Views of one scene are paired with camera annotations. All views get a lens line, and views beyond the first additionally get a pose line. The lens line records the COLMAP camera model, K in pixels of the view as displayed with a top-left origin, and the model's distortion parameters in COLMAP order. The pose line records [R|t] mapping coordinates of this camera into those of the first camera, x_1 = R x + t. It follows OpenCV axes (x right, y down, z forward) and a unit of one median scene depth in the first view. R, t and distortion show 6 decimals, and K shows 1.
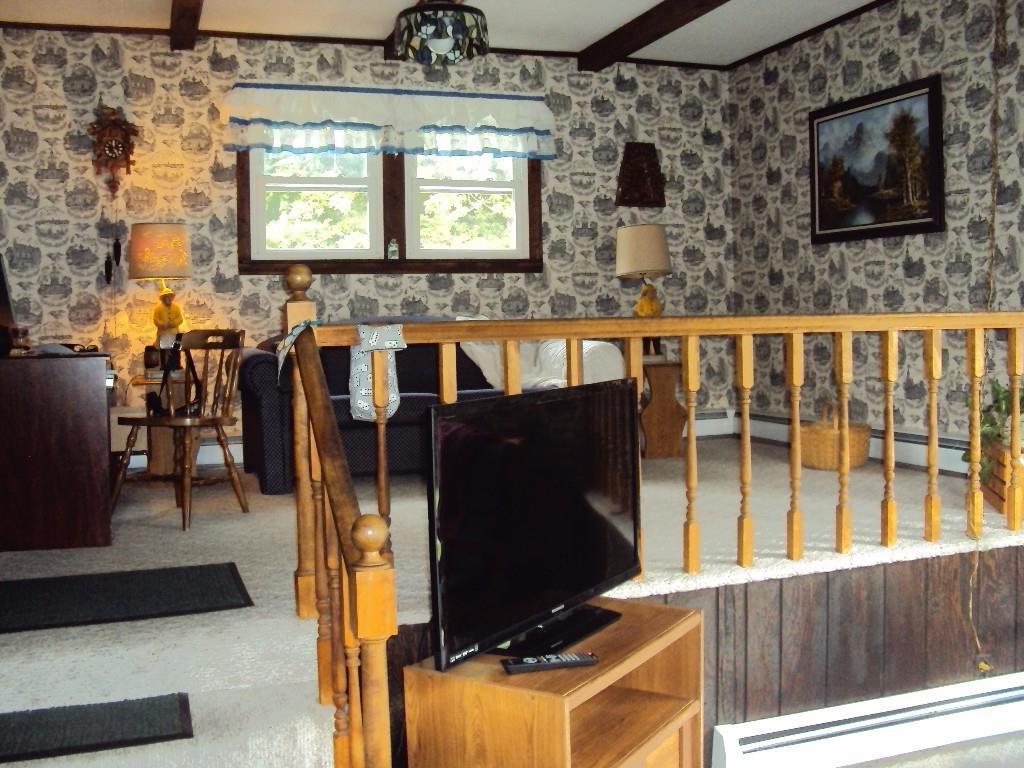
lens RADIAL K [[1047.2, 0, 504.3], [0, 1047.2, 384.7], [0, 0, 1]] dist [-0.220866, 0.248969]
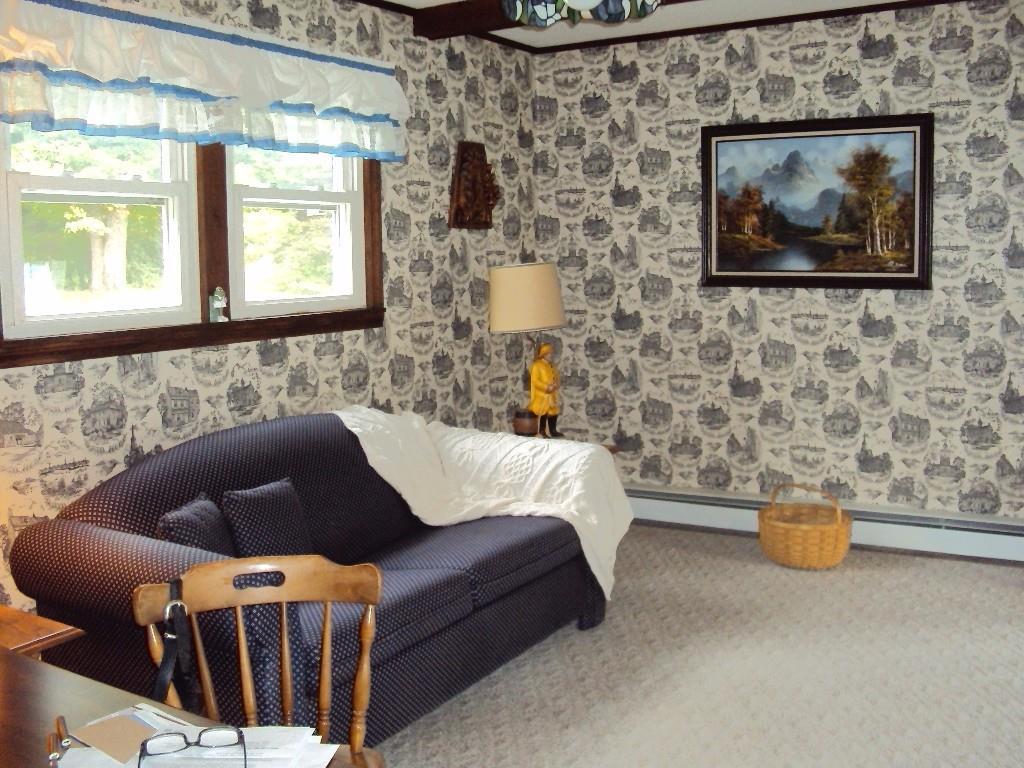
lens RADIAL K [[1047.2, 0, 504.3], [0, 1047.2, 384.7], [0, 0, 1]] dist [-0.220866, 0.248969]
pose [[0.777556, -0.071156, 0.624774, -0.352355], [0.042778, 0.997261, 0.060340, -0.113199], [-0.627356, -0.020191, 0.778470, 0.436315]]
